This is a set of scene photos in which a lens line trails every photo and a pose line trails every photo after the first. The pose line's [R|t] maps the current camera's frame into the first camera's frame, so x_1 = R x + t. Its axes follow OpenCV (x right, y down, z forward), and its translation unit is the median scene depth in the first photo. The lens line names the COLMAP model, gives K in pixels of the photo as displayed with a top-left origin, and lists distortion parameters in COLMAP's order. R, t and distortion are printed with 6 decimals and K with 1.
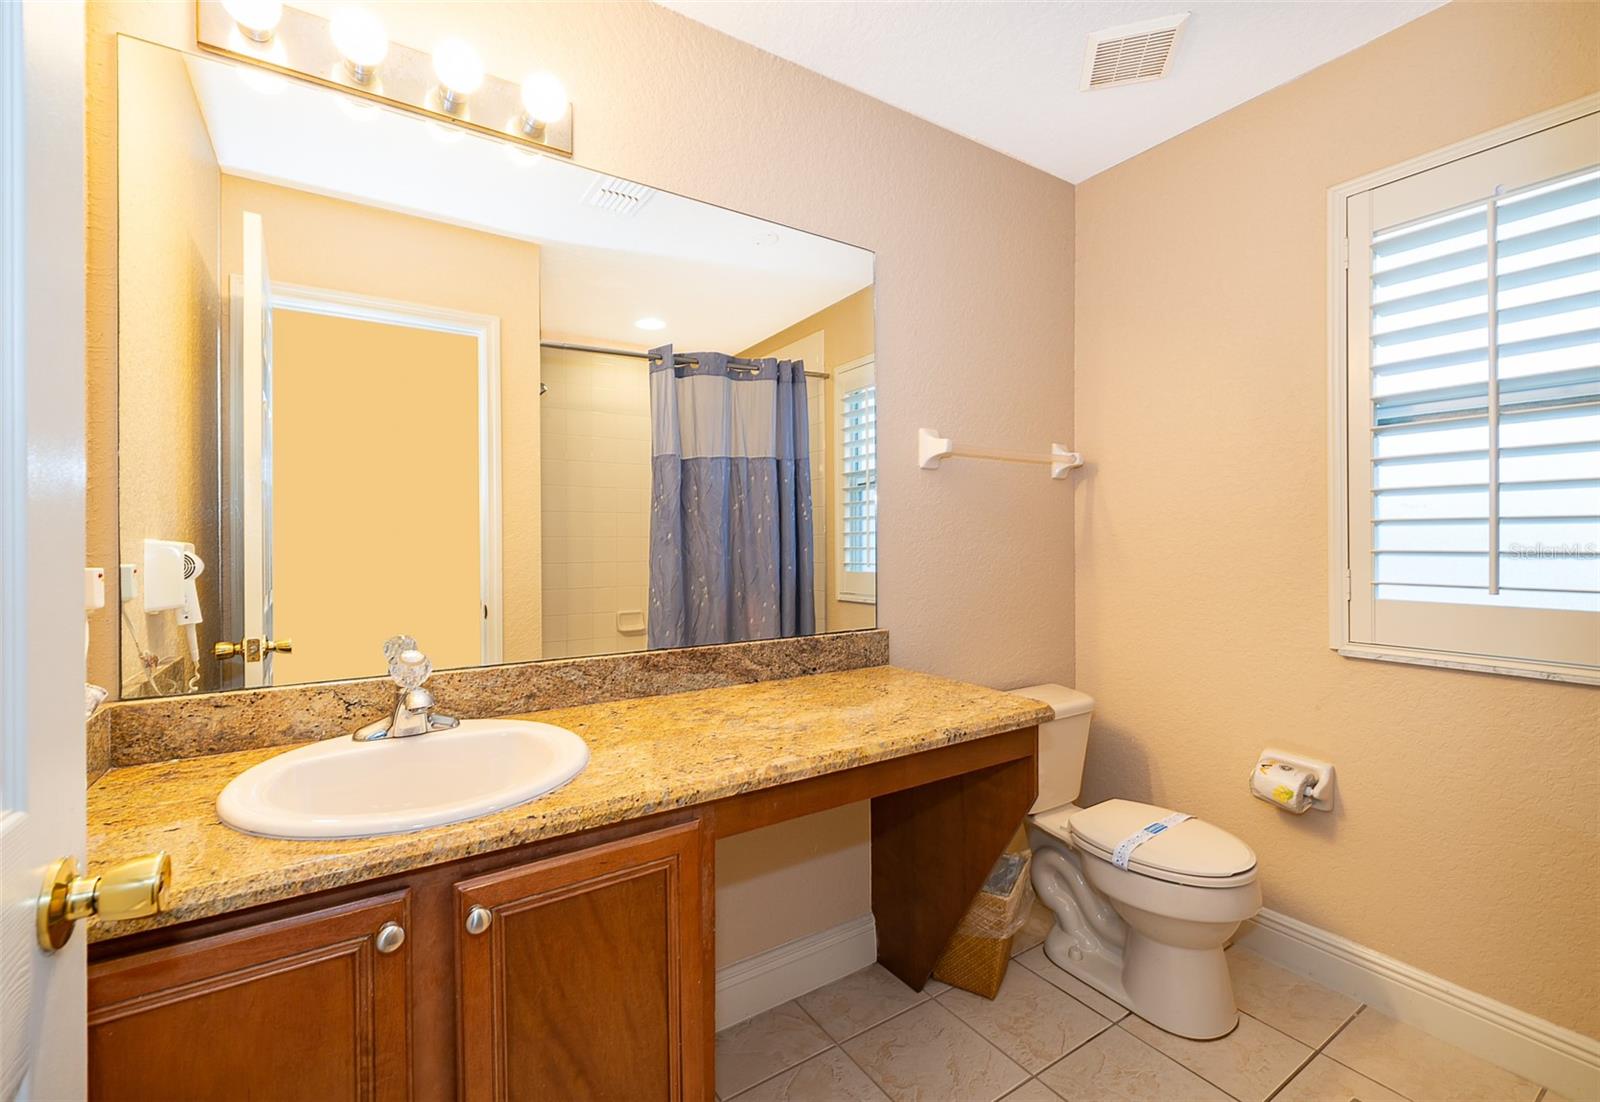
lens RADIAL K [[715.4, 0, 803.0], [0, 715.4, 542.6], [0, 0, 1]] dist [-0.001771, -0.000669]
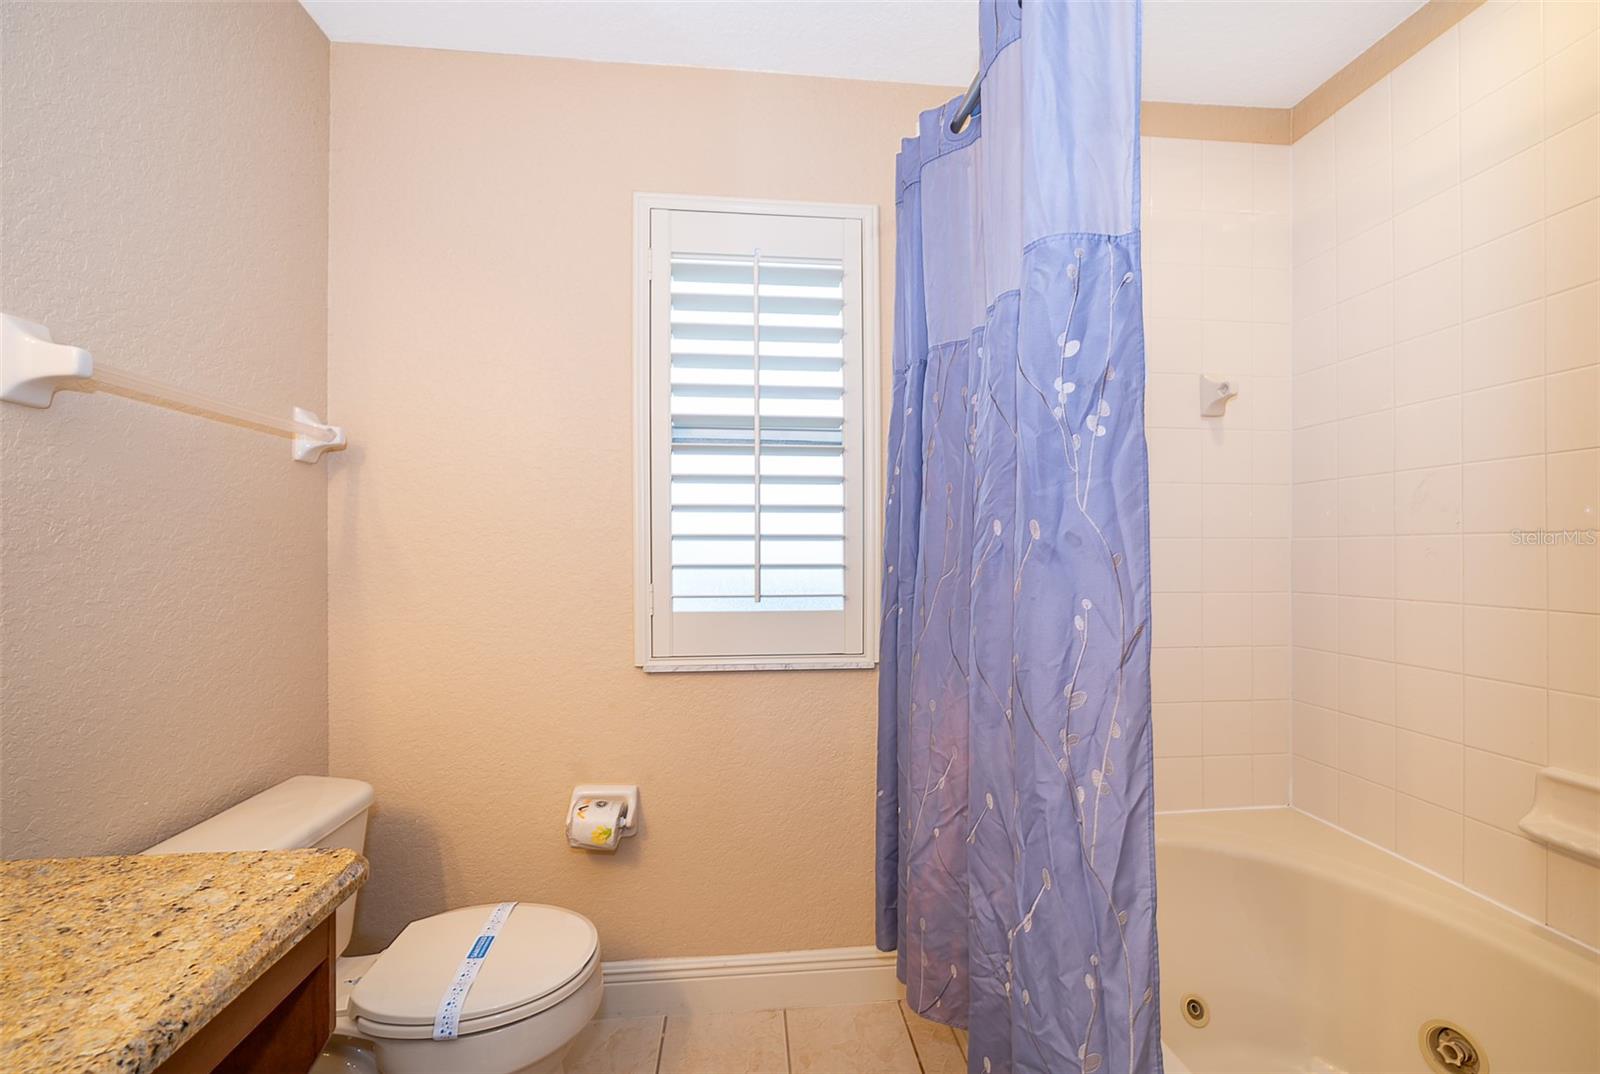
lens RADIAL K [[662.3, 0, 772.0], [0, 662.3, 547.4], [0, 0, 1]] dist [-0.000132, 0.001156]
pose [[0.485423, 0.005361, 0.874263, 0.041057], [-0.001180, 0.999984, -0.005477, -0.008747], [-0.874279, 0.001627, 0.485421, 0.412913]]
